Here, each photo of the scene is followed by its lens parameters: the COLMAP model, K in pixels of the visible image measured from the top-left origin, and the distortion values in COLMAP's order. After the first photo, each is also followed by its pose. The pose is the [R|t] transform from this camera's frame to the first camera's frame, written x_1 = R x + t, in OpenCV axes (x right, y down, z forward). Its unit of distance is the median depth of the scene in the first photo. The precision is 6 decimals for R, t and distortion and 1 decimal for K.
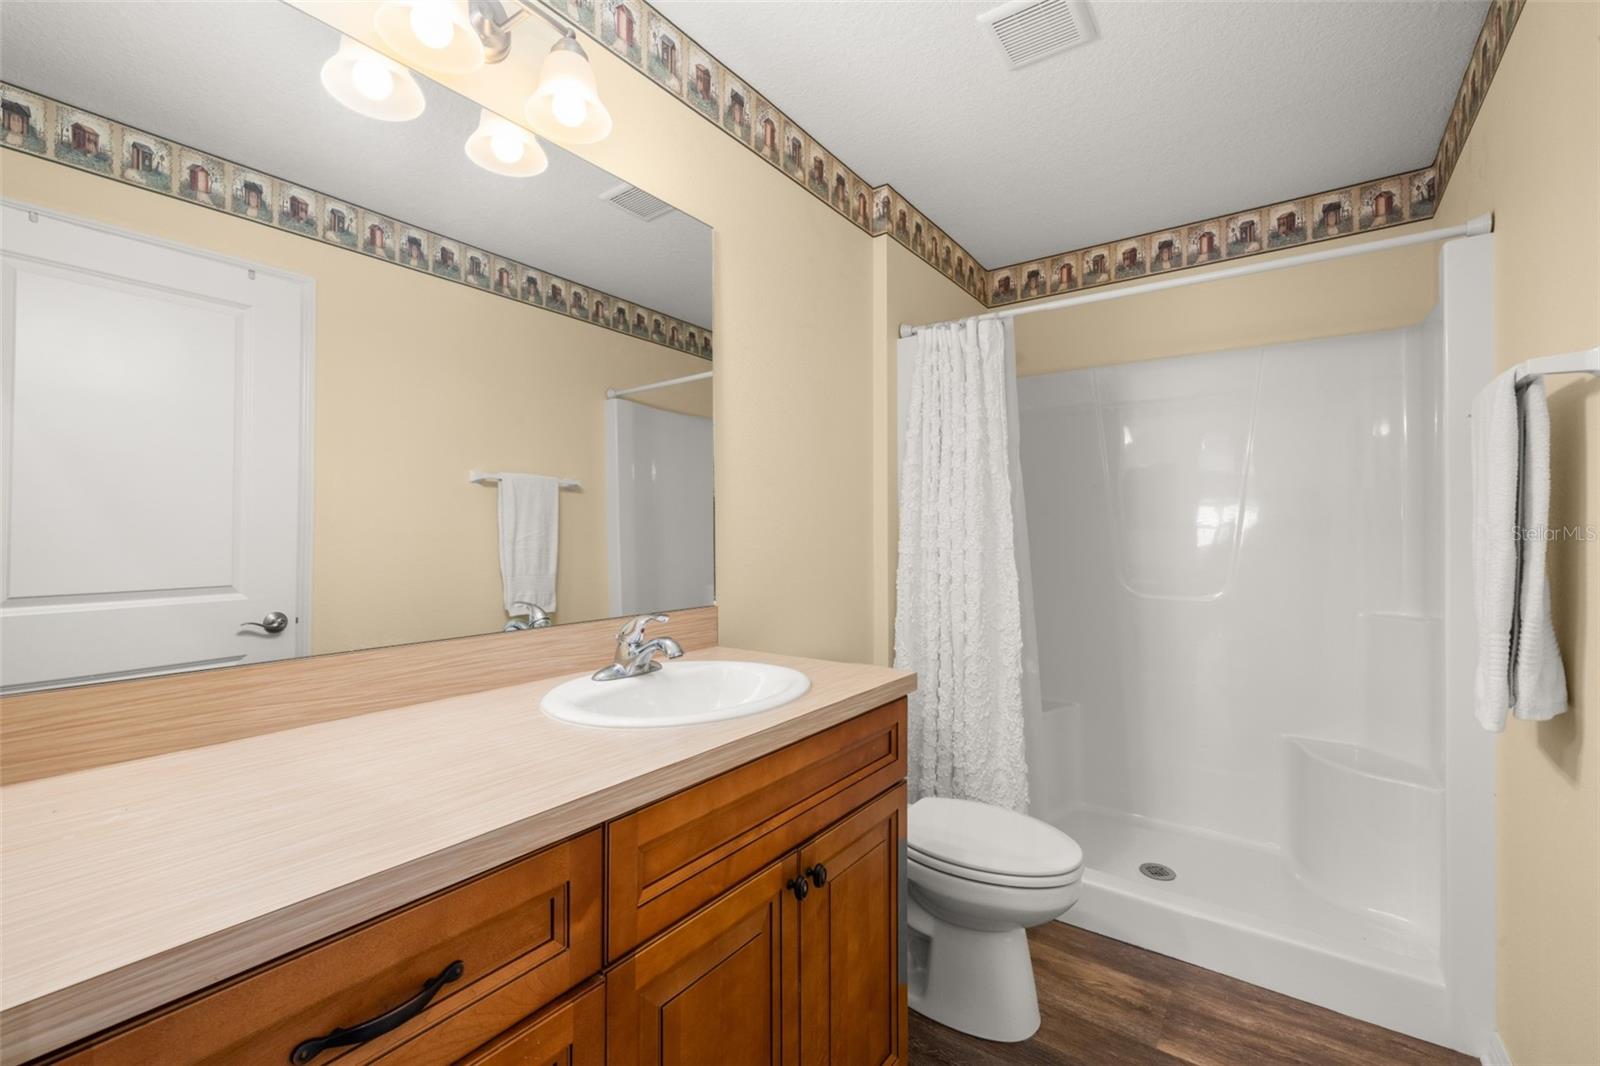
lens RADIAL K [[686.0, 0, 800.0], [0, 686.0, 533.0], [0, 0, 1]] dist [0.001034, -0.000056]
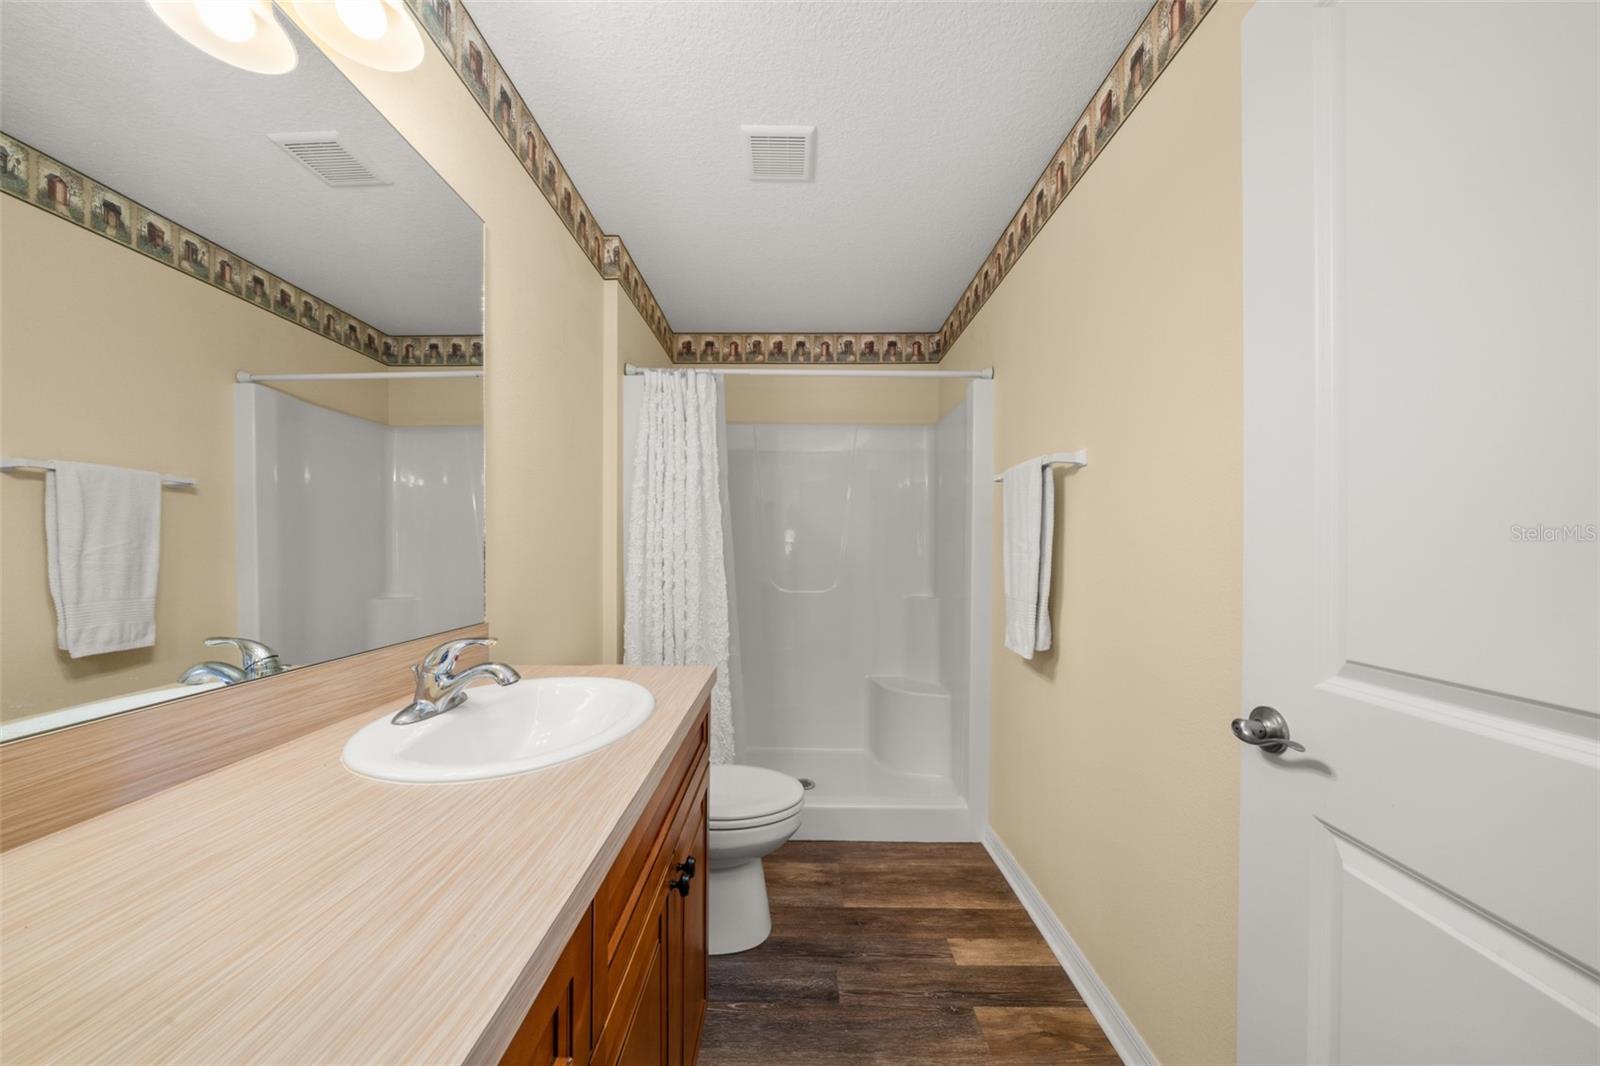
lens RADIAL K [[543.3, 0, 794.9], [0, 543.3, 550.9], [0, 0, 1]] dist [-0.006560, -0.000083]
pose [[0.812002, -0.001456, 0.583653, -0.160512], [-0.004835, 0.999946, 0.009222, -0.001878], [-0.583635, -0.010310, 0.811951, 0.107278]]
